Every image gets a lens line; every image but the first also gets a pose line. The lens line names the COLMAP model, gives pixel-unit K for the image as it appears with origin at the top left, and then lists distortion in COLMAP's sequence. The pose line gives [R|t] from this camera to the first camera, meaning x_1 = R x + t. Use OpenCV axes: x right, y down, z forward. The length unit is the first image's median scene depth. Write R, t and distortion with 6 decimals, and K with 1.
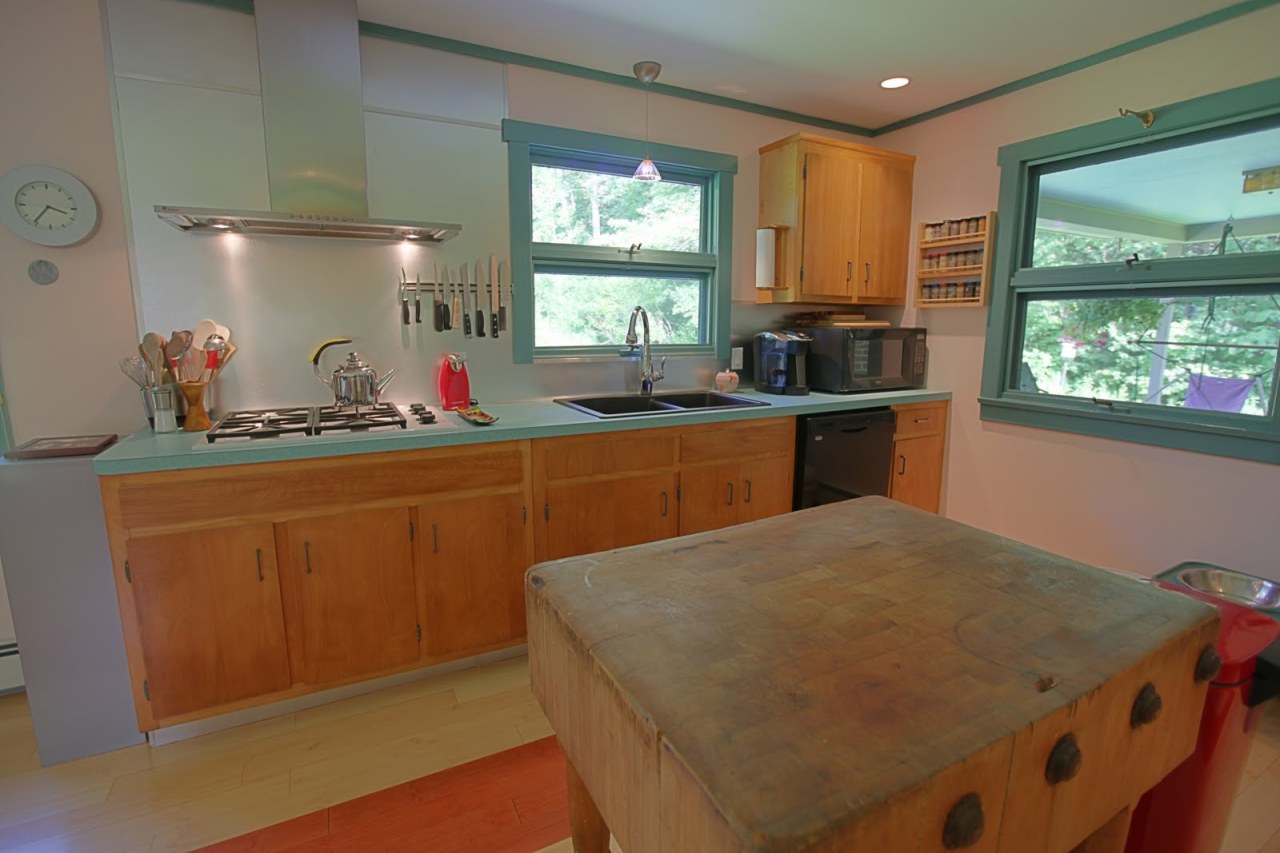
lens RADIAL K [[584.8, 0, 640.0], [0, 584.8, 426.5], [0, 0, 1]] dist [-0.060901, 0.024342]
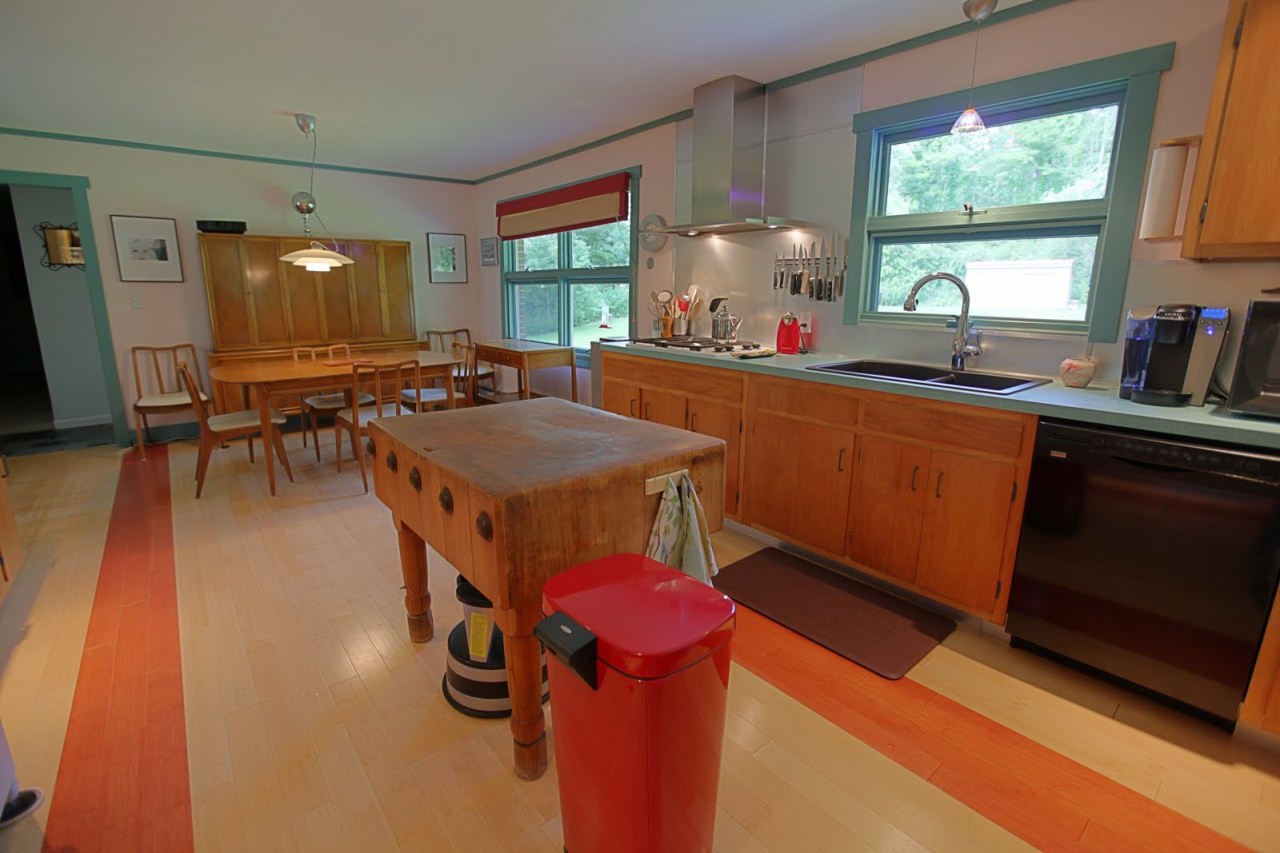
lens RADIAL K [[559.8, 0, 667.8], [0, 559.8, 414.7], [0, 0, 1]] dist [-0.001504, -0.000304]
pose [[0.273573, 0.209037, -0.938862, 0.758041], [-0.191224, 0.968434, 0.159901, -0.041352], [0.942651, 0.135788, 0.304910, 0.323066]]
